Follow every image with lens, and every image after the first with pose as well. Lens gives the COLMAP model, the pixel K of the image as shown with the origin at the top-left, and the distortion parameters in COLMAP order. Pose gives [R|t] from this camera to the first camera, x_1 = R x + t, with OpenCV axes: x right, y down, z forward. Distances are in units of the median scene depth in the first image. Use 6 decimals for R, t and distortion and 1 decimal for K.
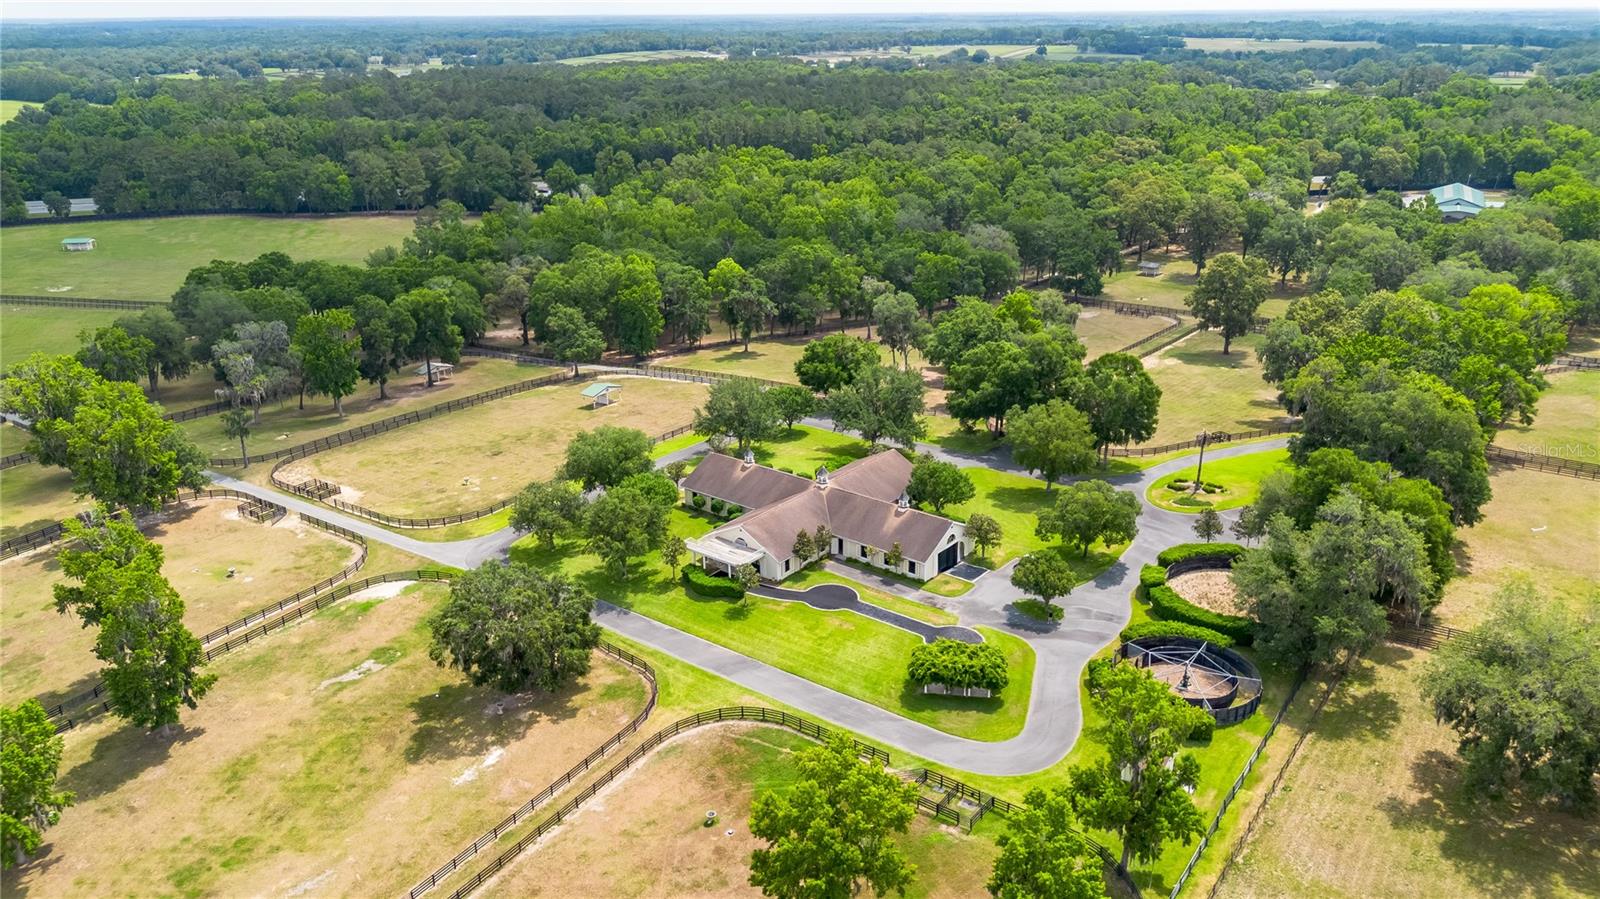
lens RADIAL K [[1156.1, 0, 800.0], [0, 1156.1, 449.5], [0, 0, 1]] dist [0.065300, -0.078781]
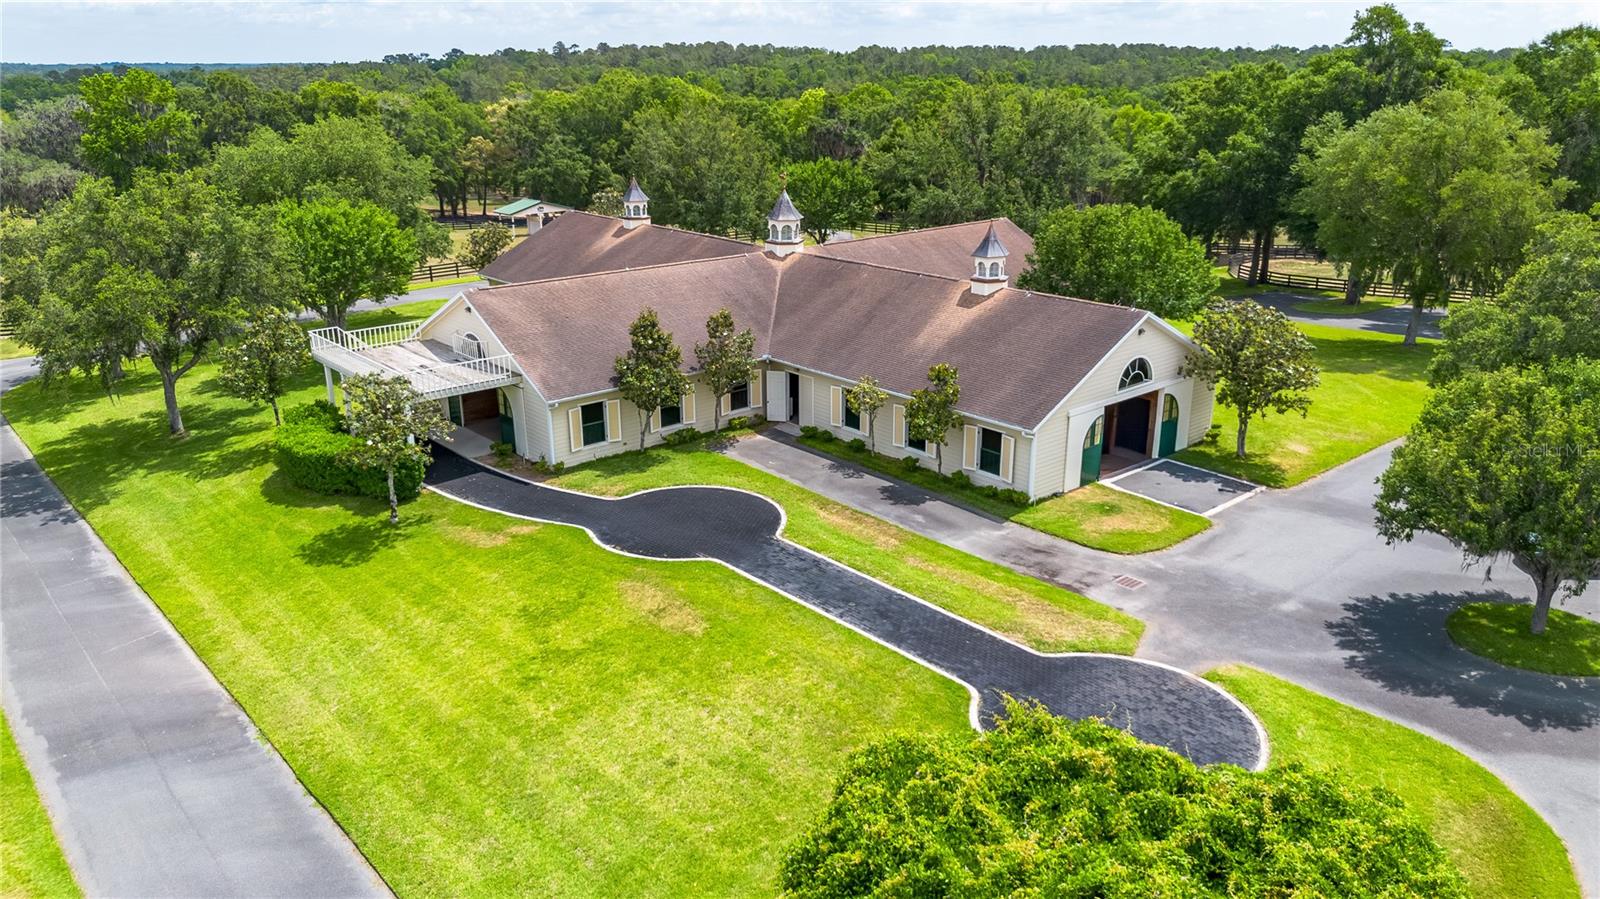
lens RADIAL K [[1114.1, 0, 800.0], [0, 1114.1, 449.5], [0, 0, 1]] dist [0.057344, -0.064402]
pose [[0.982701, 0.065550, -0.173208, 0.086859], [-0.071481, 0.997043, -0.028223, 0.099608], [0.170846, 0.040116, 0.984481, 0.628080]]
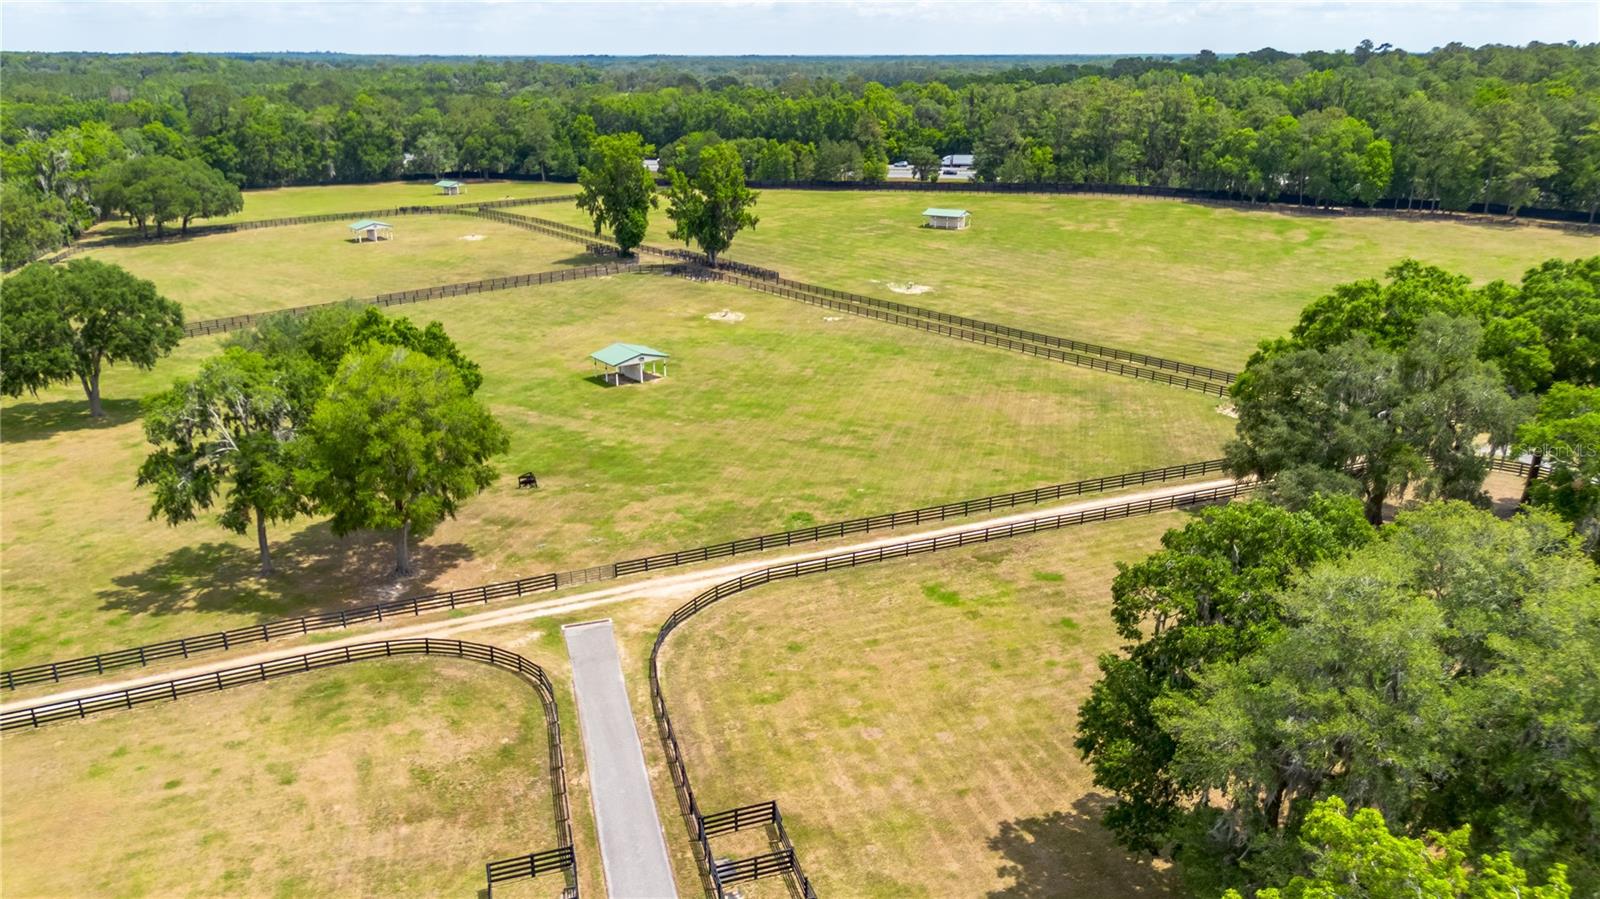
lens RADIAL K [[1114.1, 0, 800.0], [0, 1114.1, 449.5], [0, 0, 1]] dist [0.057344, -0.064402]
pose [[0.794170, 0.207603, -0.571134, -0.783782], [-0.218528, 0.974530, 0.050368, -0.171498], [0.567044, 0.084808, 0.819310, 1.203463]]
